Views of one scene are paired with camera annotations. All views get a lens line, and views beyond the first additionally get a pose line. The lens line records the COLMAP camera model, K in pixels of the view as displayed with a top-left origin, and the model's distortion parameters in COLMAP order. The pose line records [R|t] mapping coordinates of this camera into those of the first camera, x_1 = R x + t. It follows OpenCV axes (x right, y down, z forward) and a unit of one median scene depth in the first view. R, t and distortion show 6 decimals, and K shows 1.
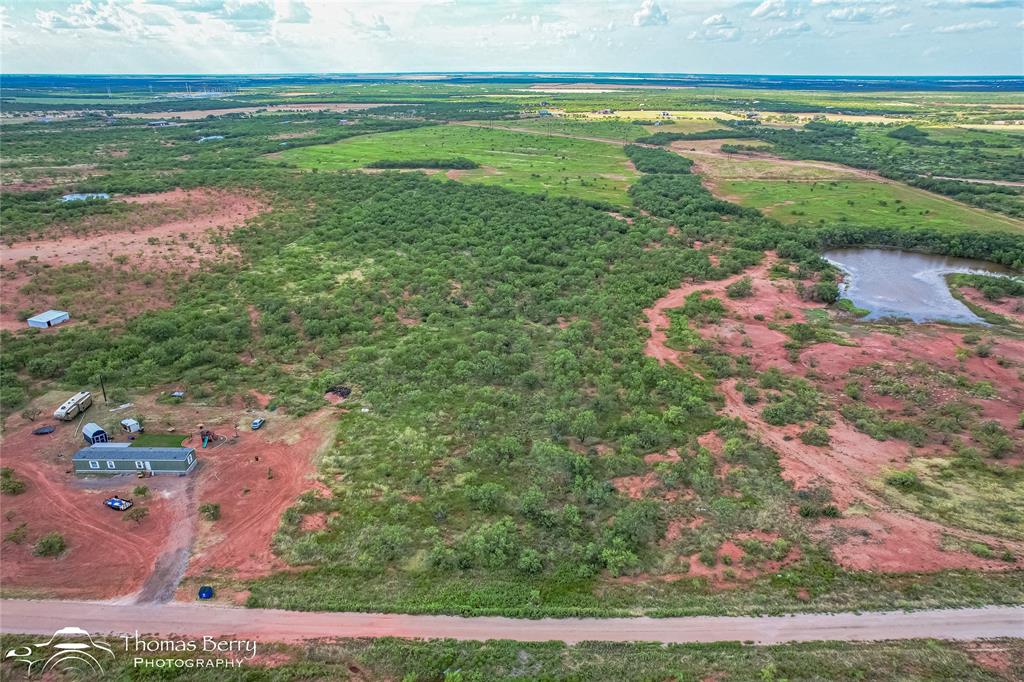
lens RADIAL K [[649.6, 0, 509.5], [0, 649.6, 360.5], [0, 0, 1]] dist [-0.076916, 0.066210]
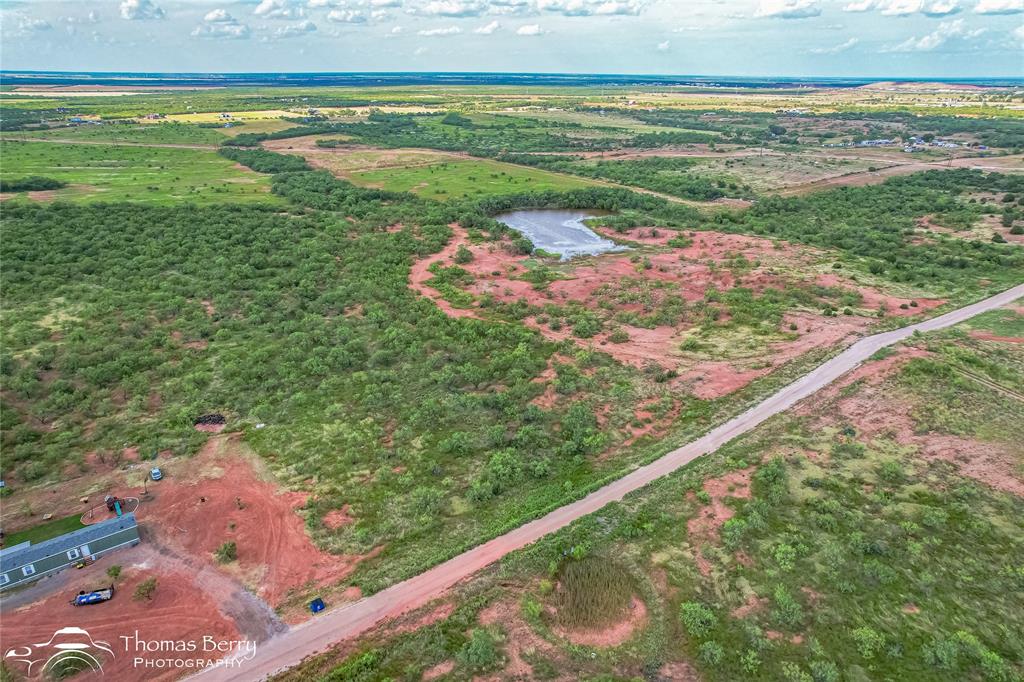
lens RADIAL K [[649.6, 0, 509.5], [0, 649.6, 360.5], [0, 0, 1]] dist [-0.076916, 0.066210]
pose [[0.788791, -0.249791, 0.561617, -0.287234], [0.248373, 0.965313, 0.080503, -0.000993], [-0.562245, 0.075990, 0.823472, 0.000372]]
